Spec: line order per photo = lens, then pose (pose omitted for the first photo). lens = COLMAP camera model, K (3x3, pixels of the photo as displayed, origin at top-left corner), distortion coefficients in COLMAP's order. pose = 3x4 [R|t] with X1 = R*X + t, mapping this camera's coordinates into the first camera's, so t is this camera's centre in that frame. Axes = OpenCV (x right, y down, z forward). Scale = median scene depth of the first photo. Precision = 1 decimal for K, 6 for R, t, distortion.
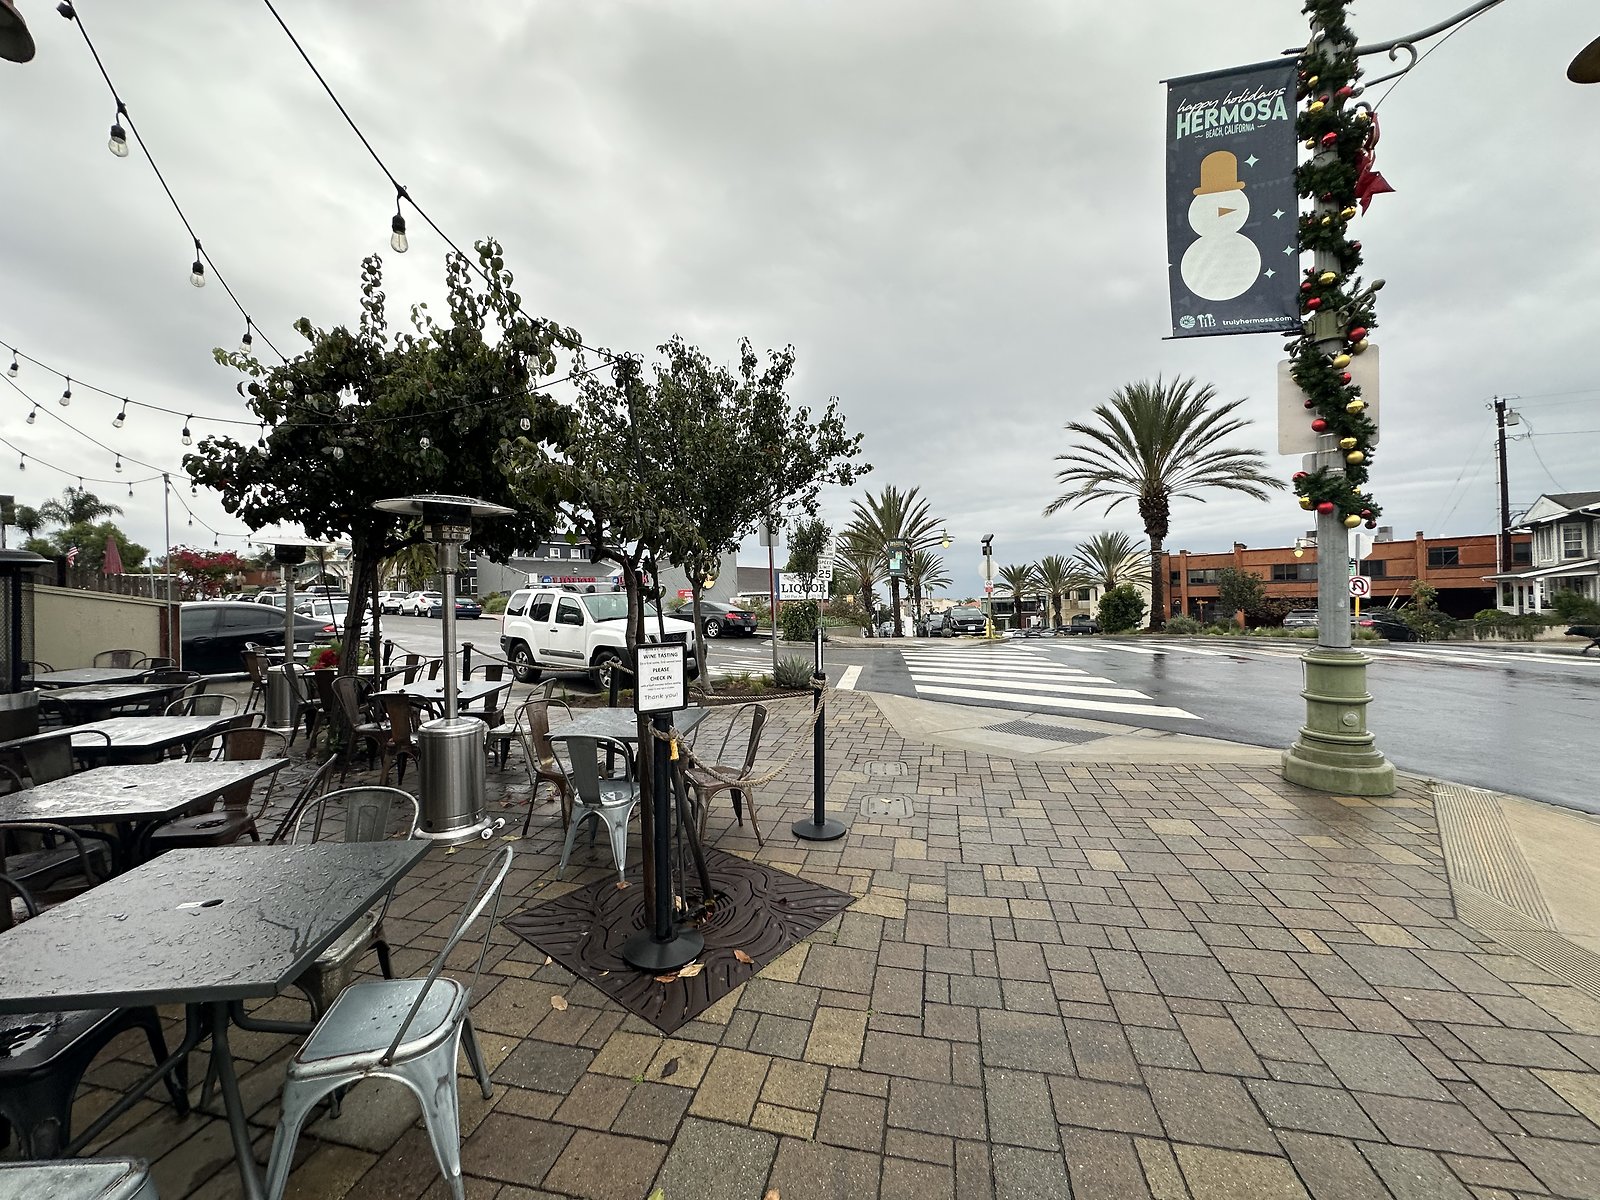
lens RADIAL K [[641.1, 0, 800.0], [0, 641.1, 600.0], [0, 0, 1]] dist [-0.001330, 0.000041]
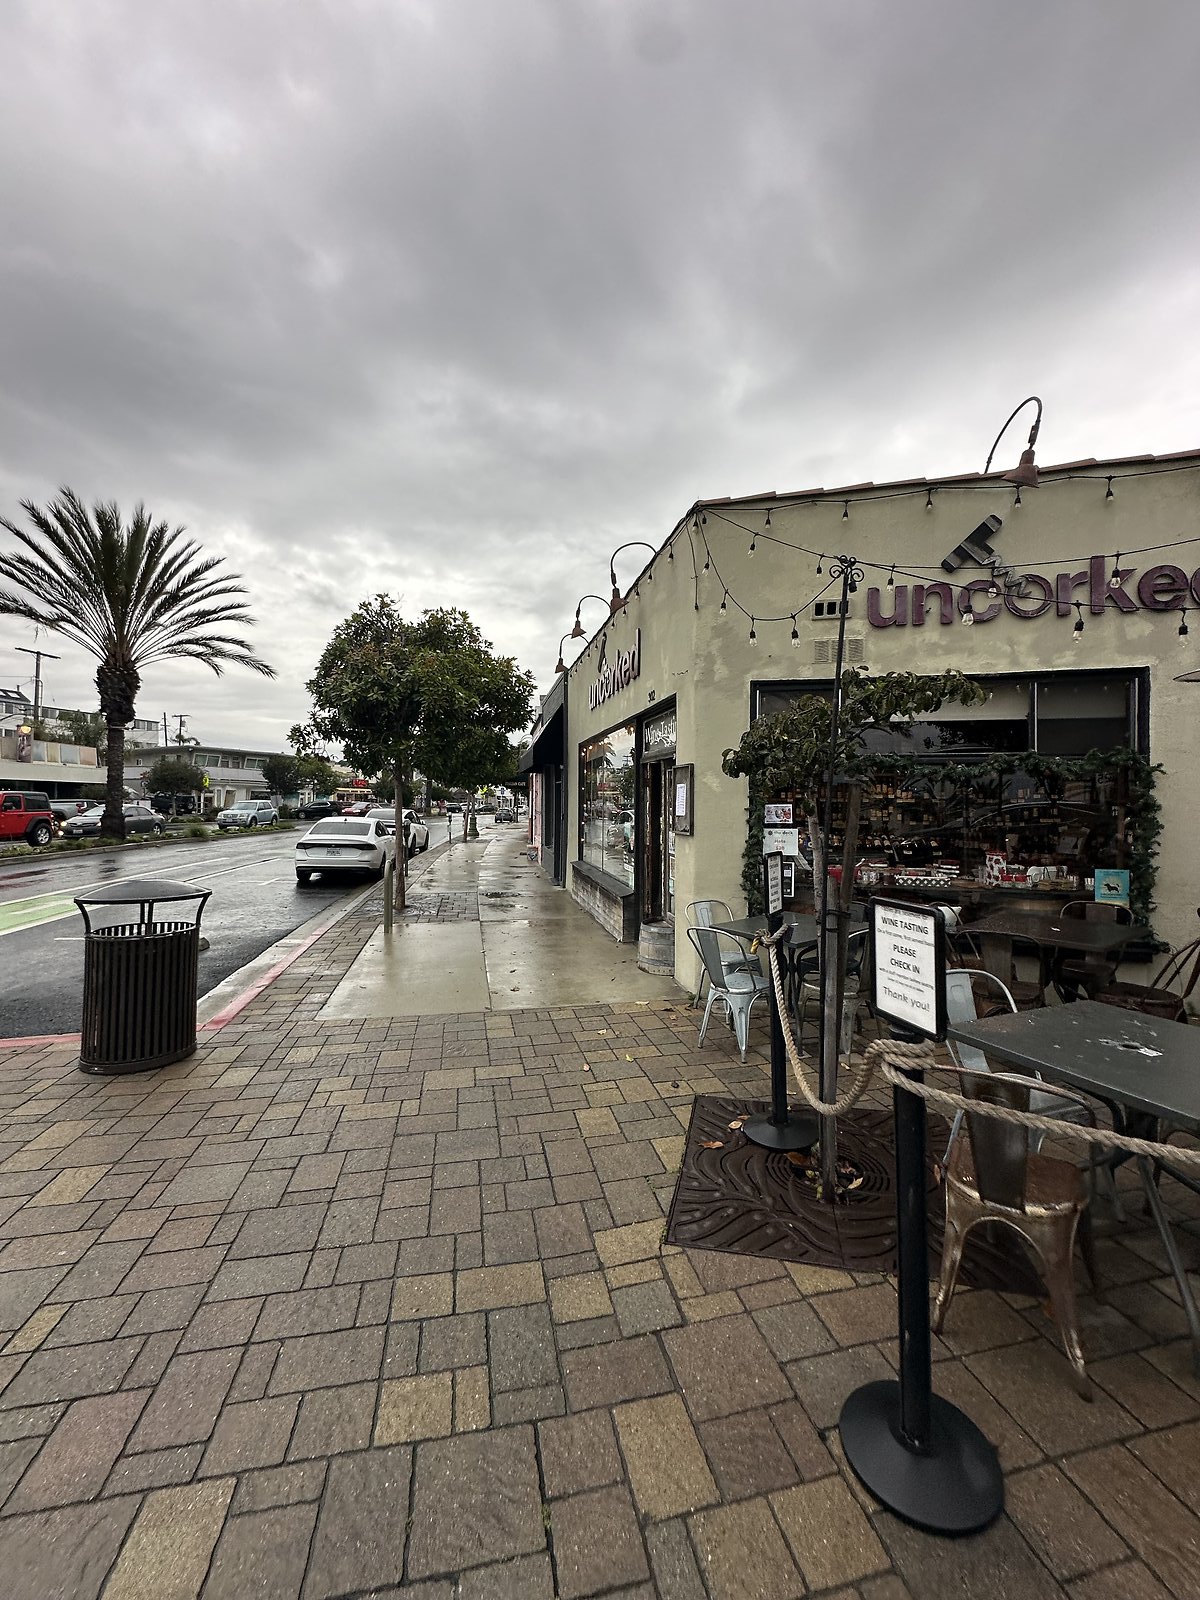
lens RADIAL K [[641.1, 0, 597.7], [0, 641.1, 766.1], [0, 0, 1]] dist [-0.001330, 0.000041]
pose [[-0.912118, 0.002495, -0.409921, 0.453007], [0.024459, 0.998531, -0.048345, -0.029386], [0.409198, -0.054123, -0.910839, 1.664390]]
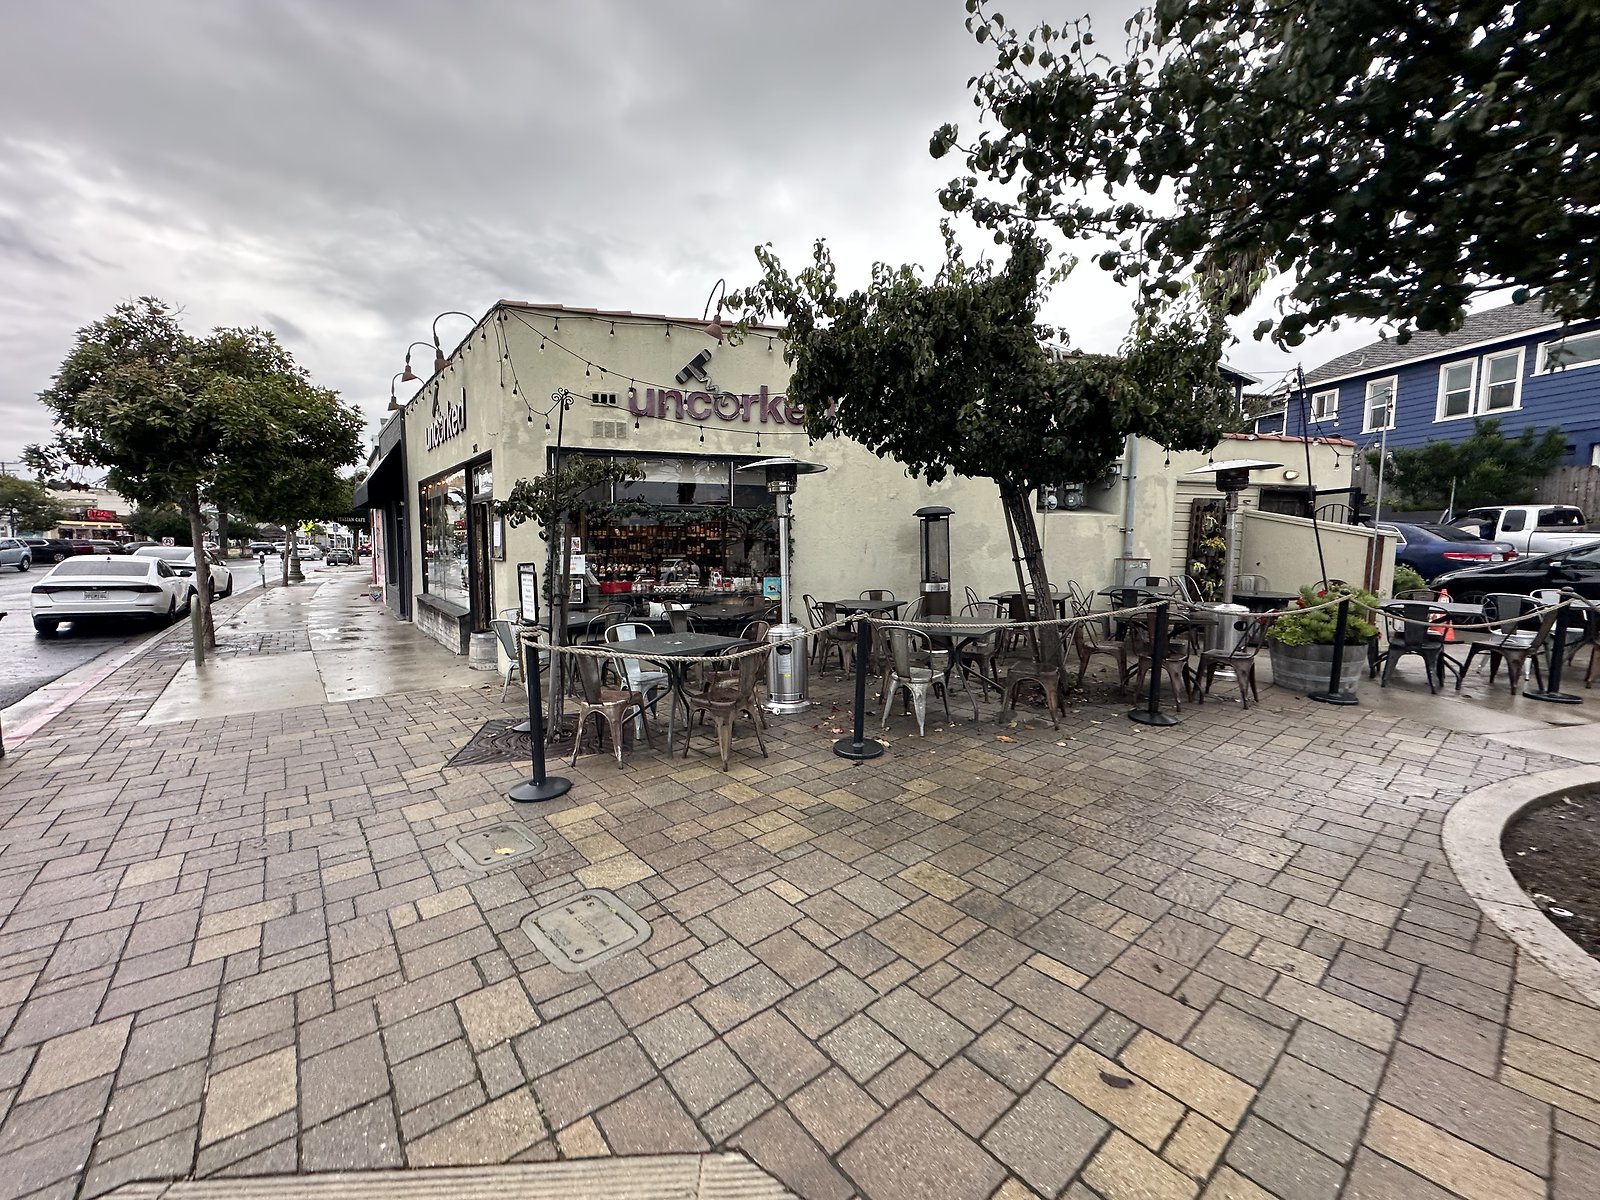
lens RADIAL K [[644.3, 0, 797.9], [0, 644.3, 592.5], [0, 0, 1]] dist [-0.000931, 0.000238]
pose [[-0.626468, 0.081939, -0.775128, 0.644165], [0.014824, 0.995532, 0.093256, -0.007938], [0.779306, 0.046931, -0.624883, 2.413926]]
